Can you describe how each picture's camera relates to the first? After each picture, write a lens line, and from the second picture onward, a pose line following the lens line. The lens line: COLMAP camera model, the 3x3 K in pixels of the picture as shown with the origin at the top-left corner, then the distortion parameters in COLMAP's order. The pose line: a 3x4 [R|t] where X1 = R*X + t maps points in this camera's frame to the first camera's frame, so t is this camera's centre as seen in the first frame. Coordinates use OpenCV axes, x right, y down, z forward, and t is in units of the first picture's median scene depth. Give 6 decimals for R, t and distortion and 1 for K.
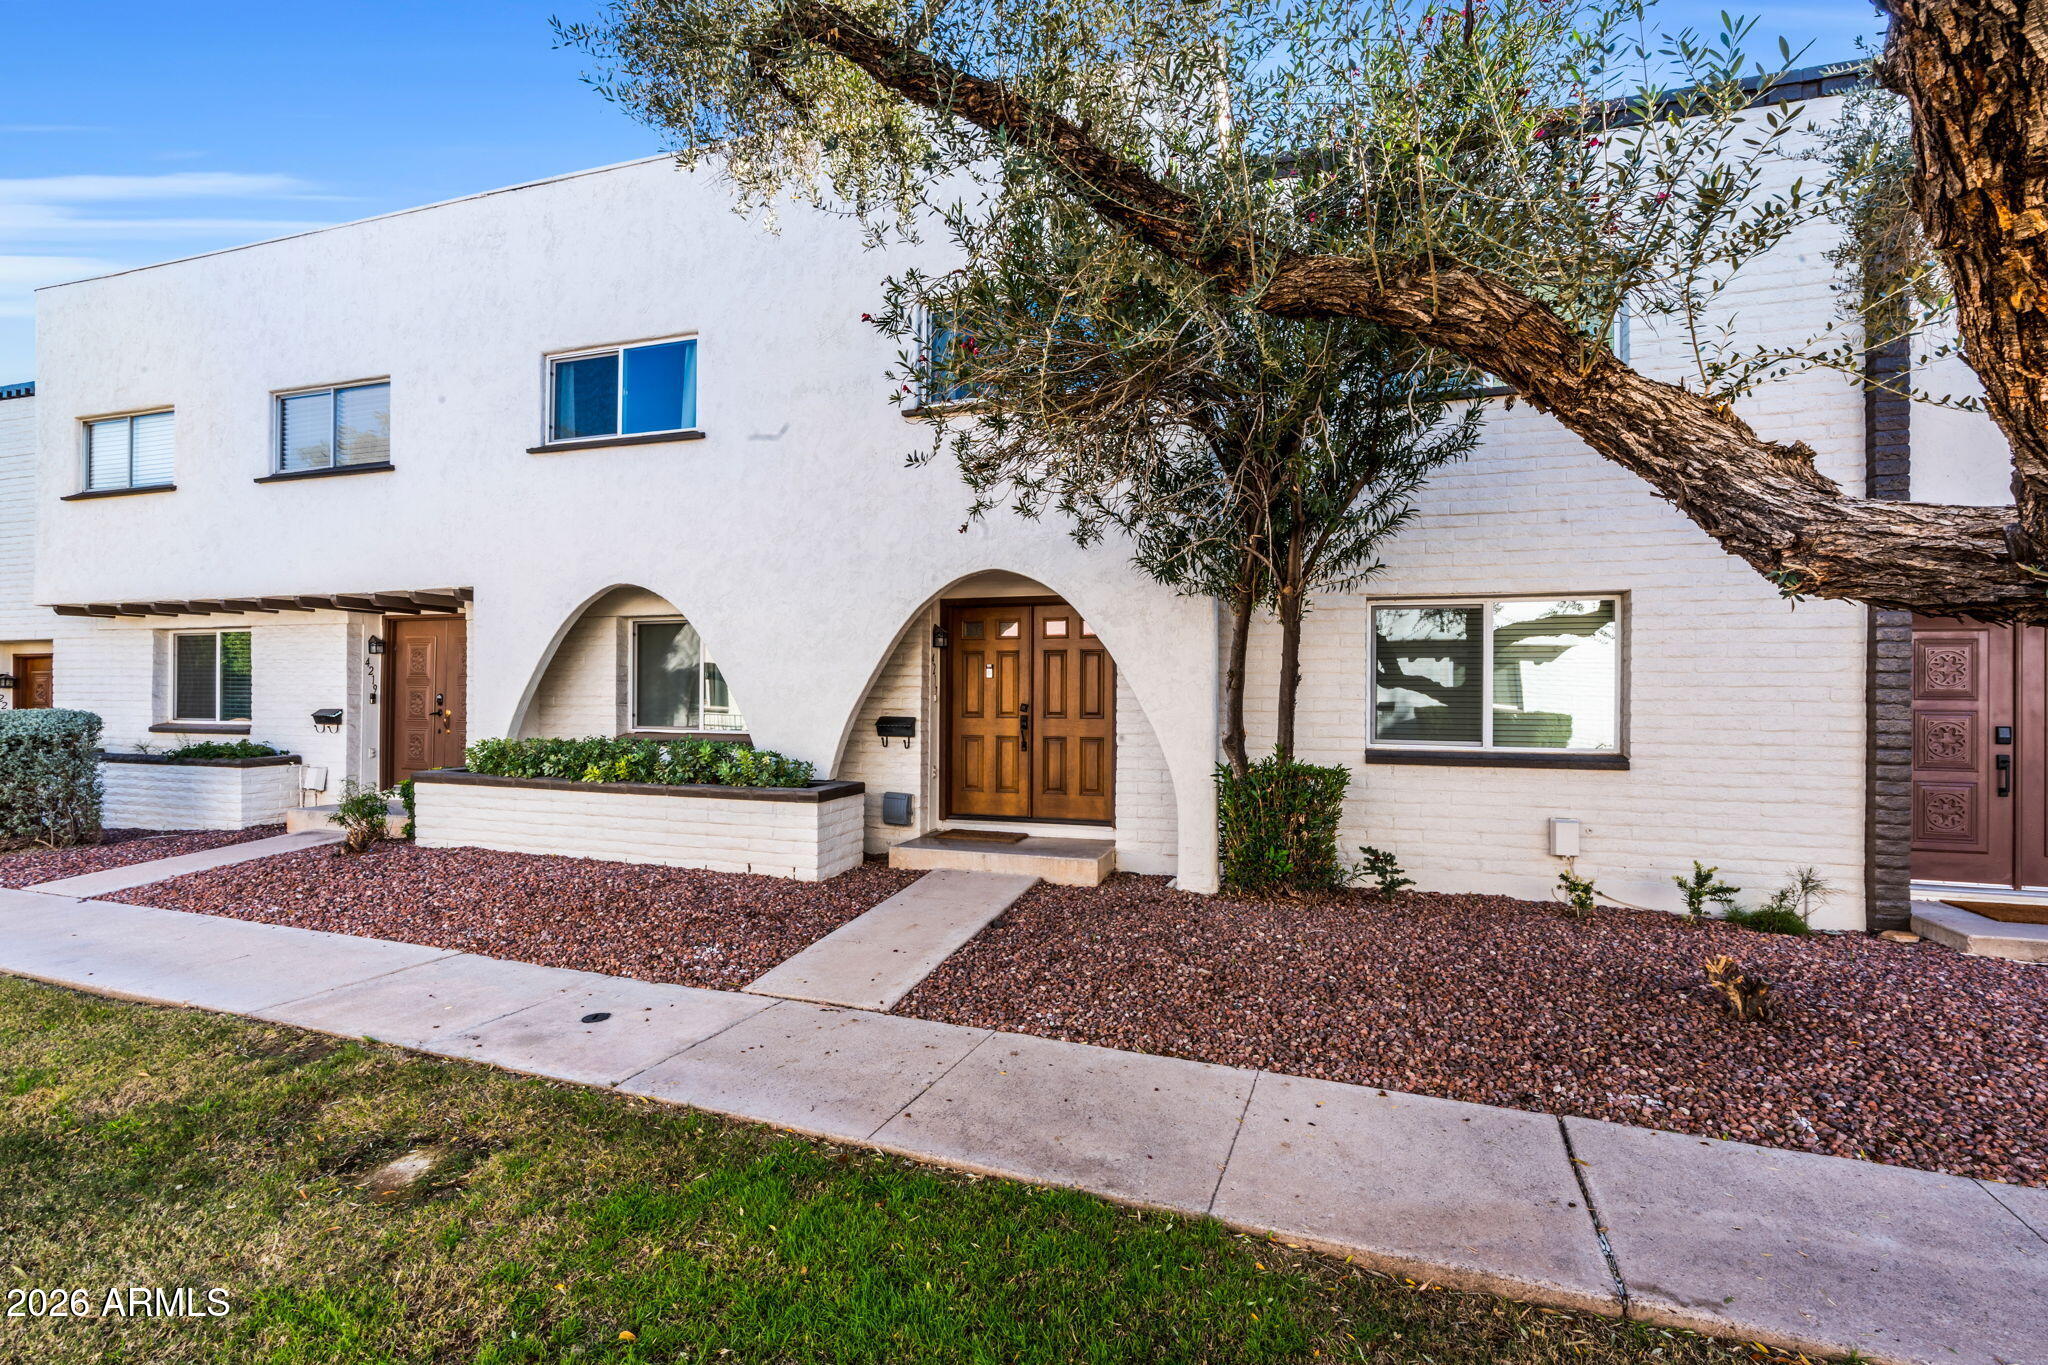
lens RADIAL K [[926.9, 0, 1032.1], [0, 926.9, 679.7], [0, 0, 1]] dist [-0.006041, 0.000669]
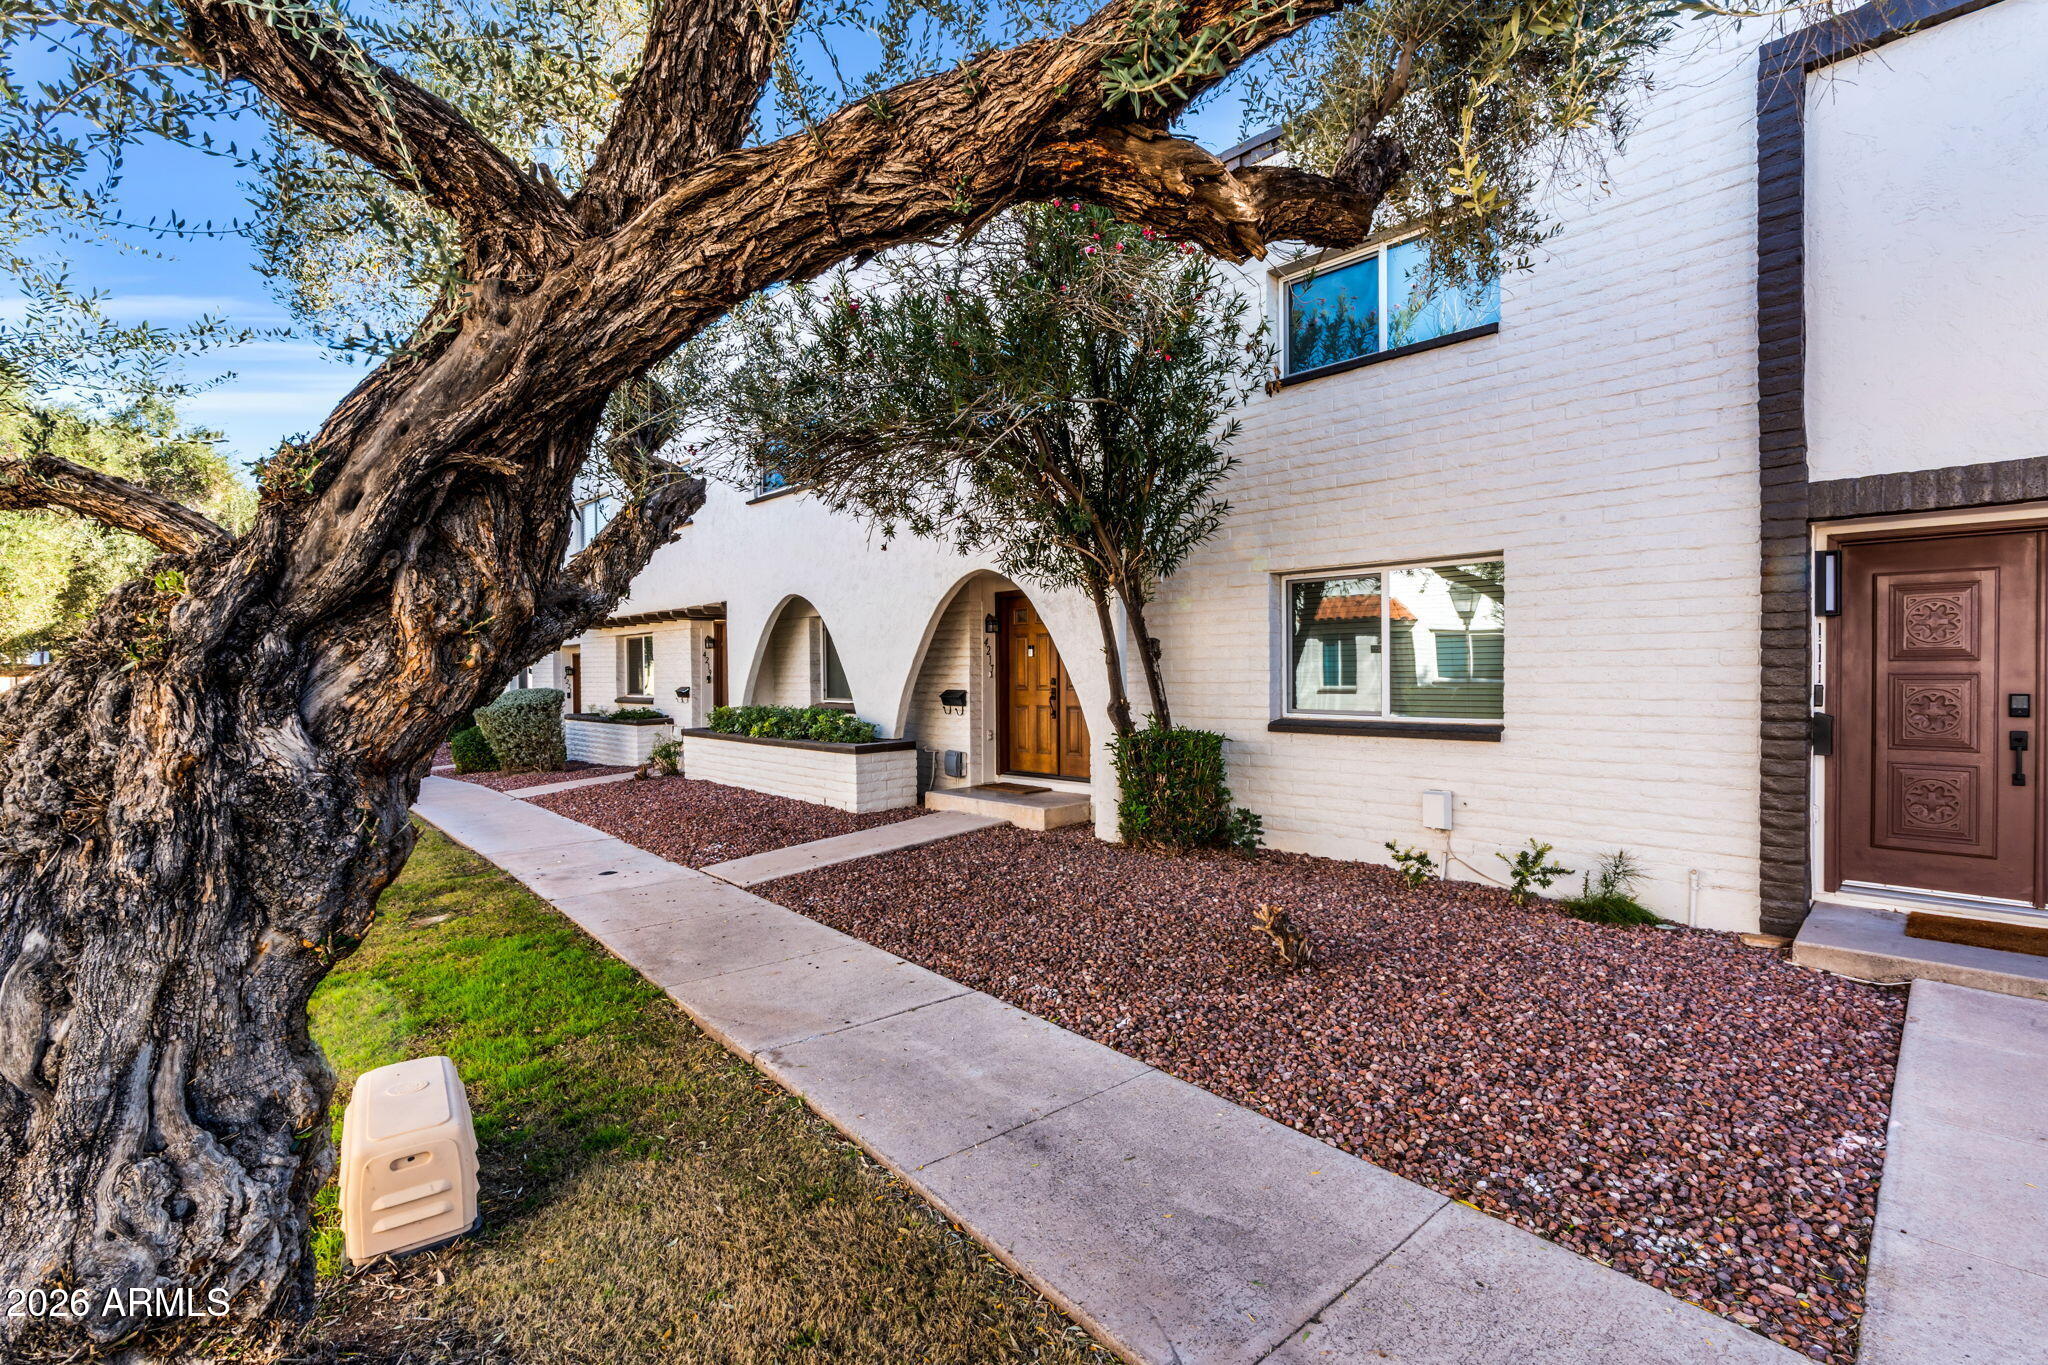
lens RADIAL K [[926.9, 0, 1032.1], [0, 926.9, 679.7], [0, 0, 1]] dist [-0.006041, 0.000669]
pose [[0.880201, -0.010934, -0.474476, 0.629514], [0.023910, 0.999487, 0.021323, 0.002945], [0.473999, -0.030113, 0.880010, -0.051280]]
